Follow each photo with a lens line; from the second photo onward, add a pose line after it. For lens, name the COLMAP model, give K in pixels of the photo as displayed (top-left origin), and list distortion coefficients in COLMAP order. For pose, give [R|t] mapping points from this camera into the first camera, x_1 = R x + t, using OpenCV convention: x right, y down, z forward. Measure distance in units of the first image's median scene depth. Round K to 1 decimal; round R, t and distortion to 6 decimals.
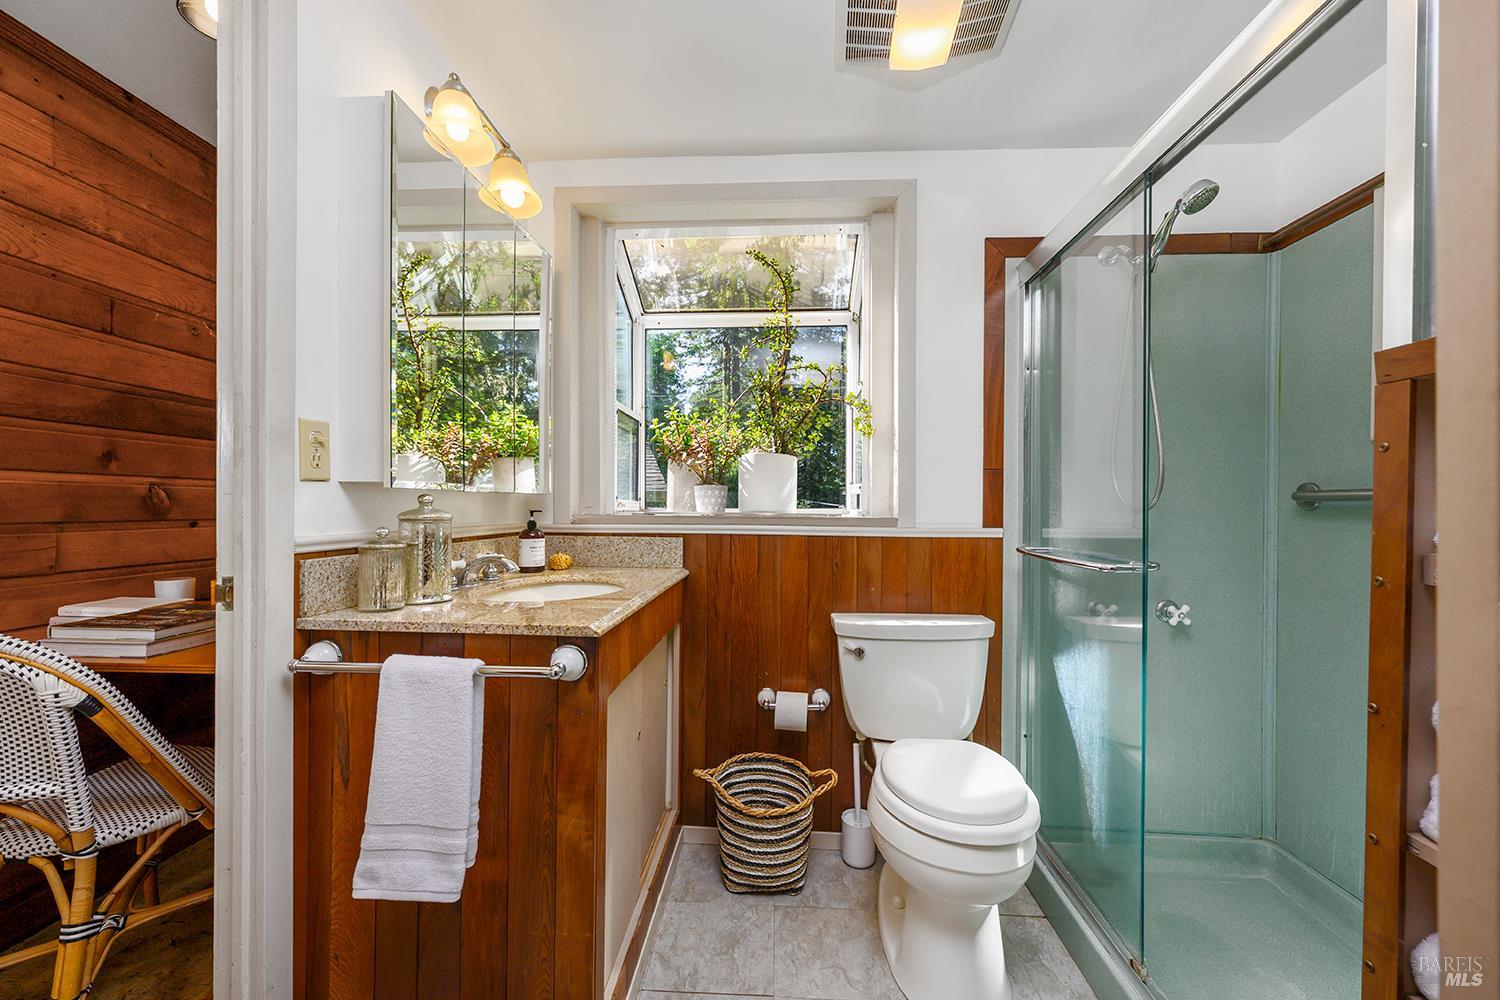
lens RADIAL K [[598.9, 0, 751.0], [0, 598.9, 502.9], [0, 0, 1]] dist [0.001396, 0.000125]
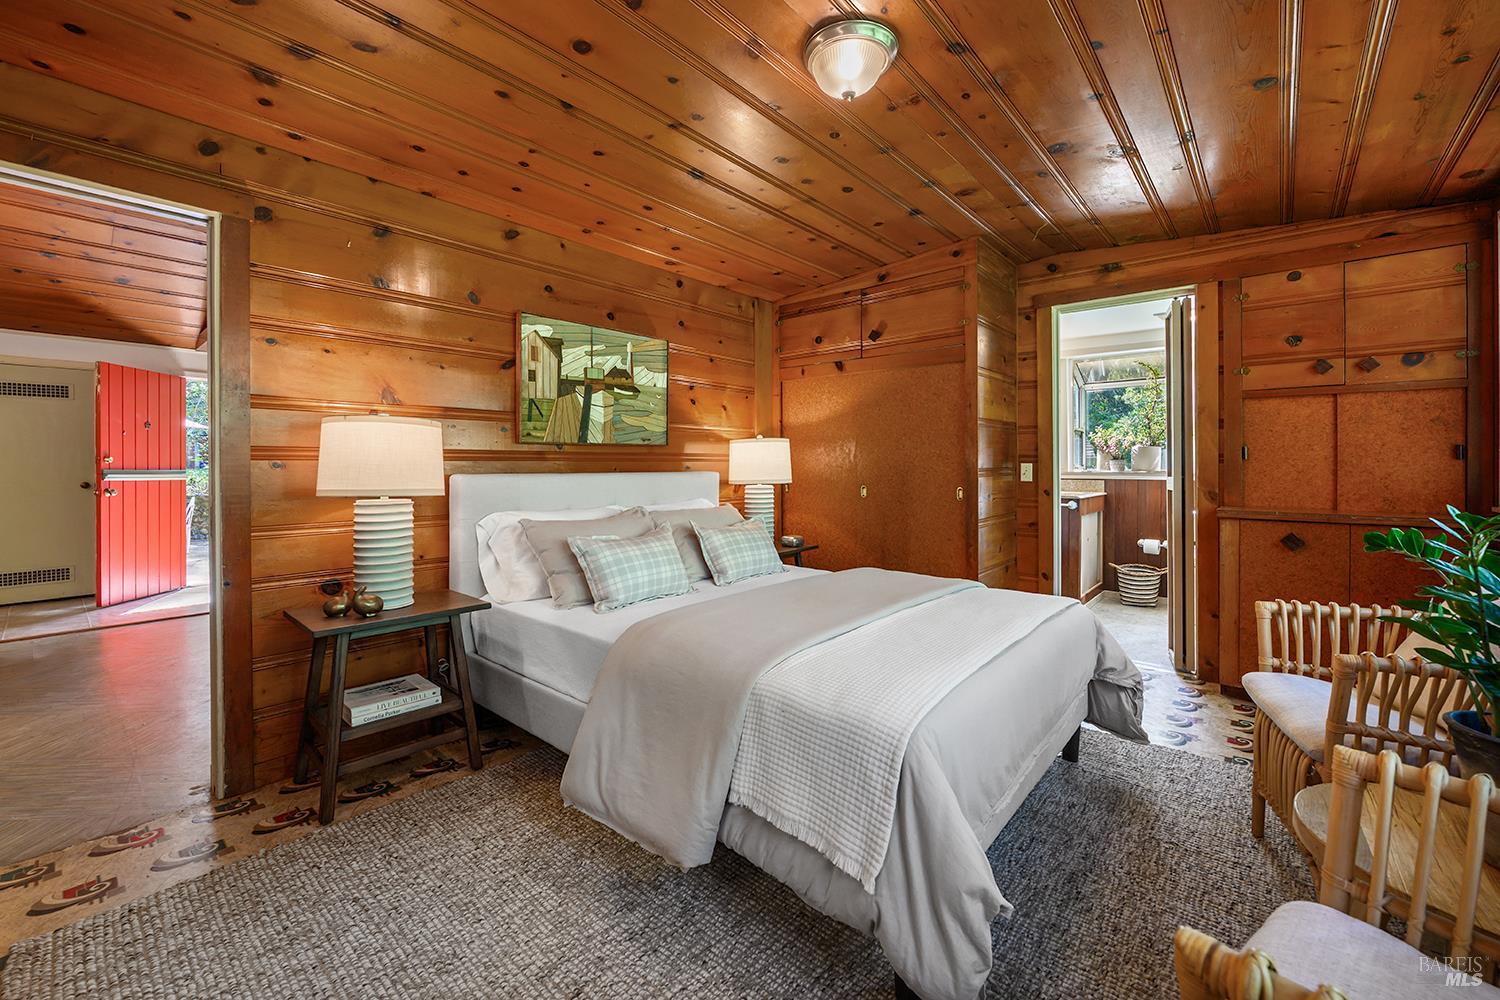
lens RADIAL K [[598.9, 0, 758.0], [0, 598.9, 464.1], [0, 0, 1]] dist [0.001396, 0.000125]
pose [[0.798666, -0.001977, -0.601772, 0.249180], [0.002070, 0.999998, -0.000537, -0.017008], [0.601772, -0.000816, 0.798668, -1.964397]]
